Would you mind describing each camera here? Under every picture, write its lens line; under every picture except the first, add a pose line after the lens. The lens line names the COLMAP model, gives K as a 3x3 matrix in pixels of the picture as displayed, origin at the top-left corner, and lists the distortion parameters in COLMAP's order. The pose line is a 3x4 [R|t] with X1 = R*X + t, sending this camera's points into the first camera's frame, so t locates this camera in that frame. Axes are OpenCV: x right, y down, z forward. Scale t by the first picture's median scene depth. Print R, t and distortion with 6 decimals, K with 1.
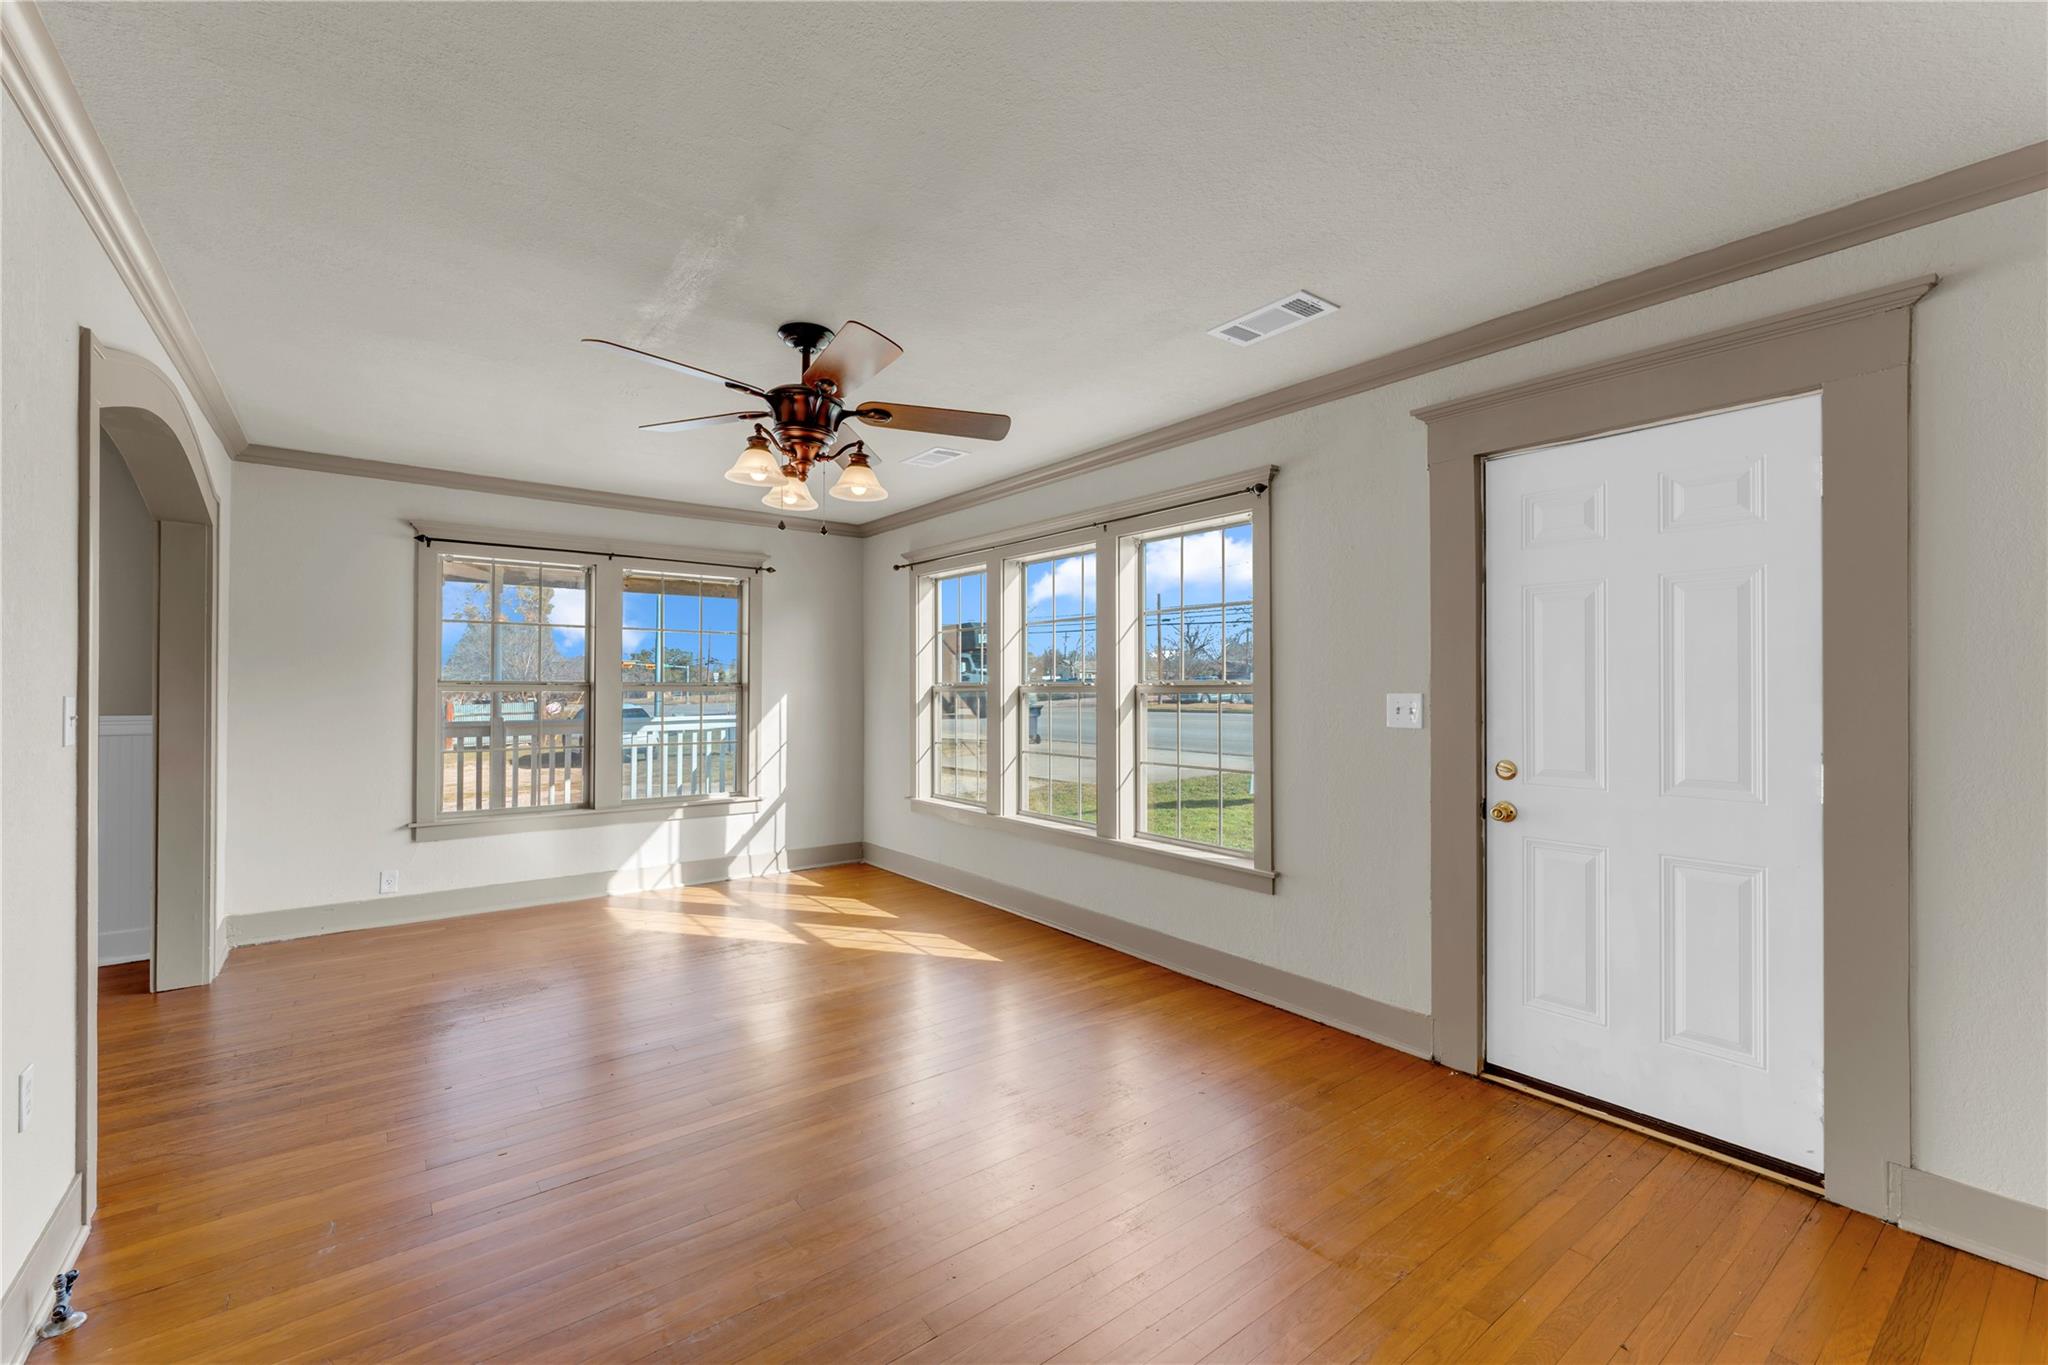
lens RADIAL K [[833.9, 0, 974.3], [0, 833.9, 682.7], [0, 0, 1]] dist [-0.000510, -0.000132]
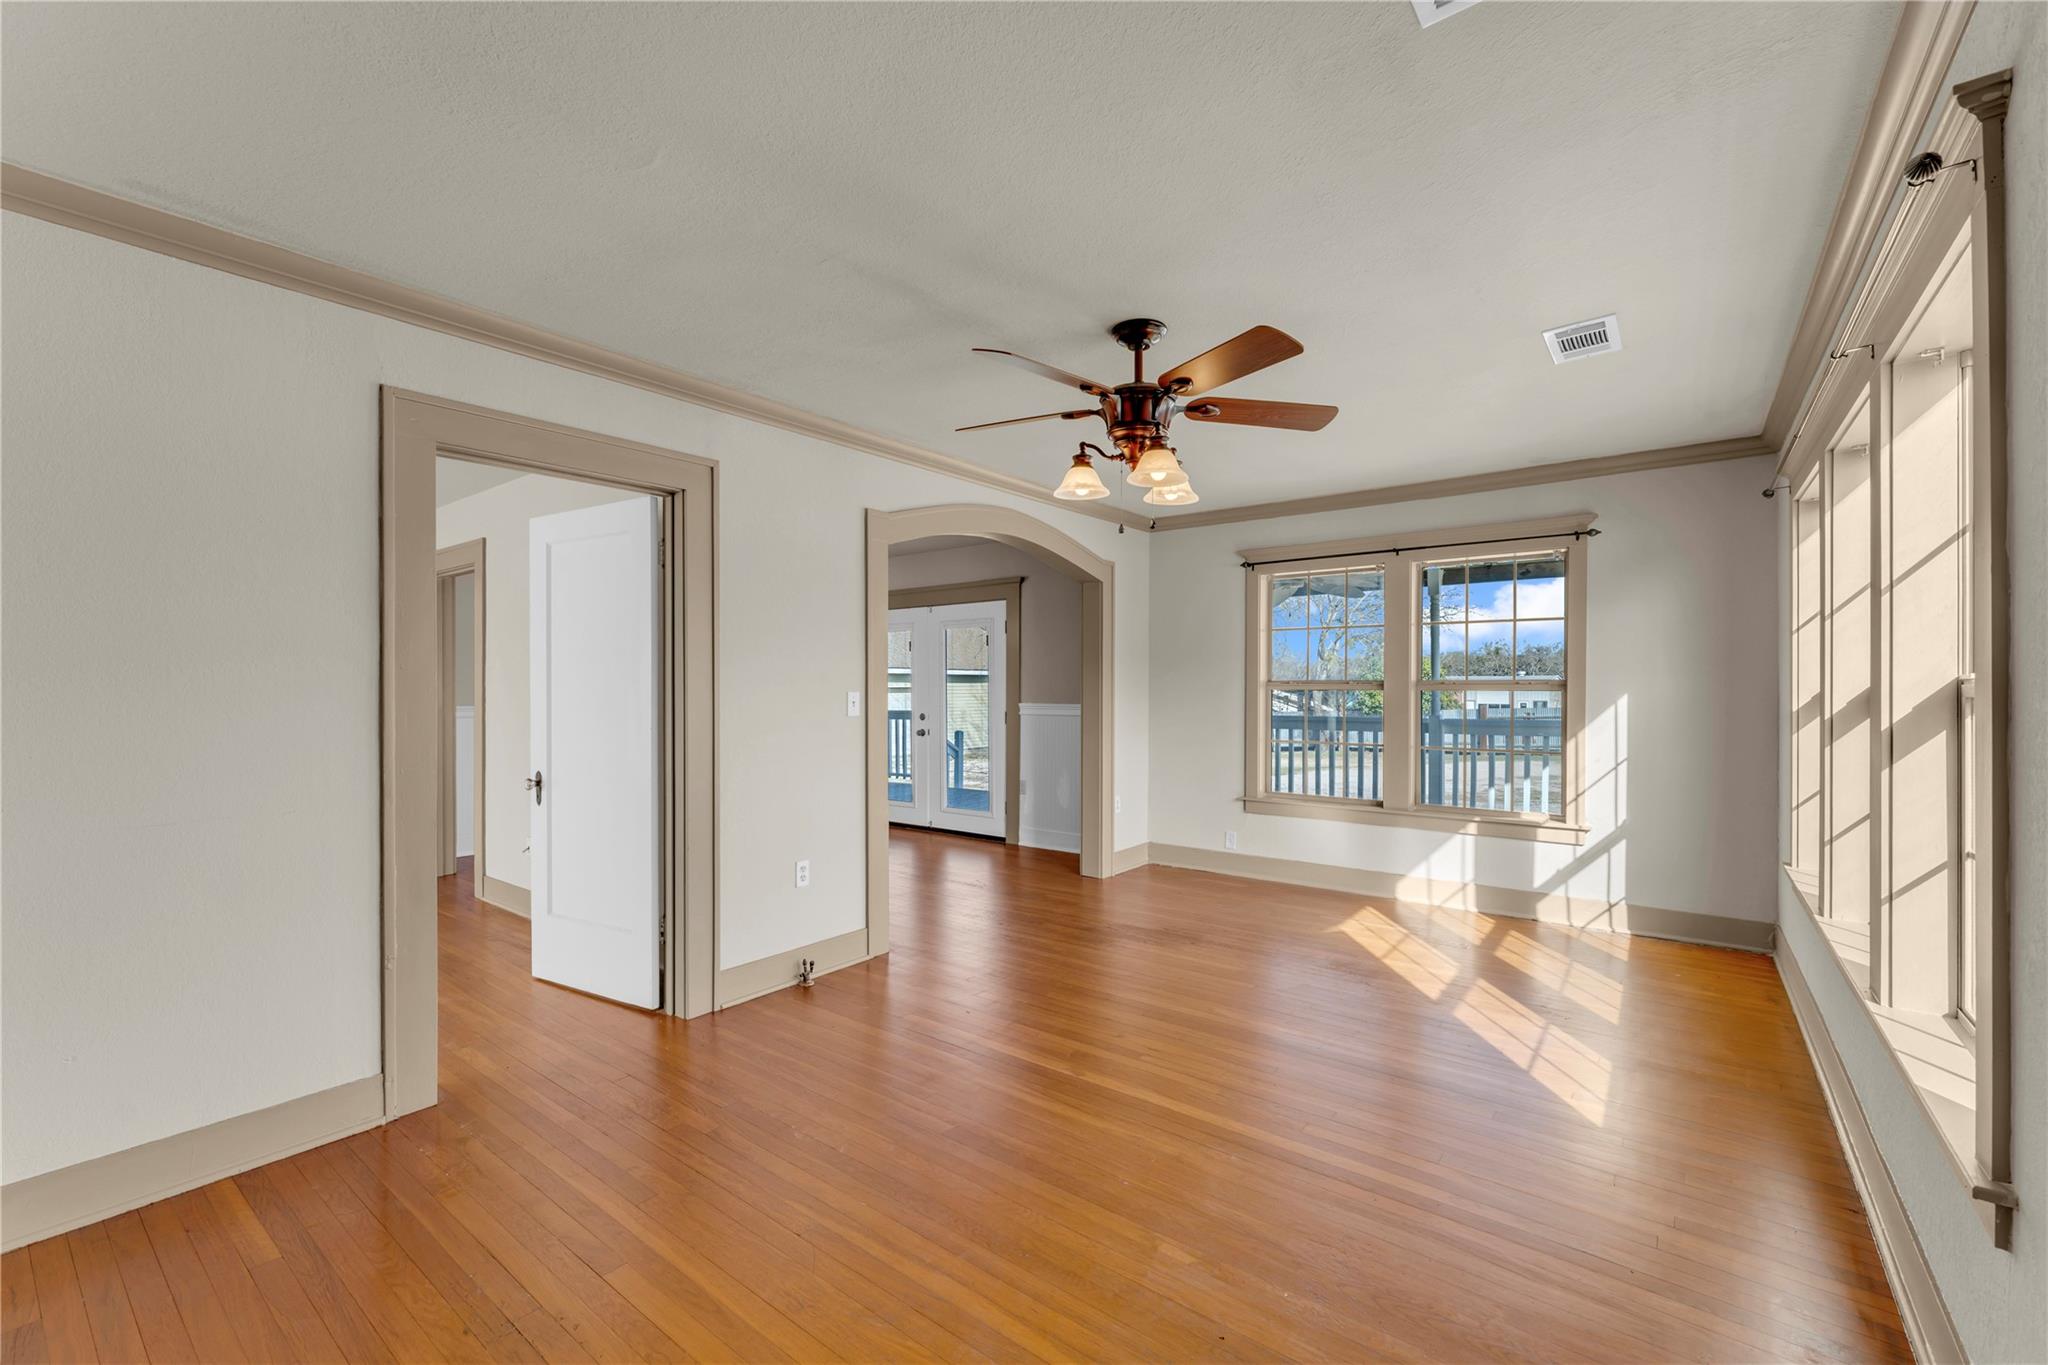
lens RADIAL K [[833.9, 0, 1032.3], [0, 833.9, 688.8], [0, 0, 1]] dist [-0.000510, -0.000132]
pose [[0.290748, 0.001054, -0.956799, 0.363308], [0.007729, 0.999964, 0.003450, 0.002093], [0.956768, -0.008398, 0.290730, 0.299486]]
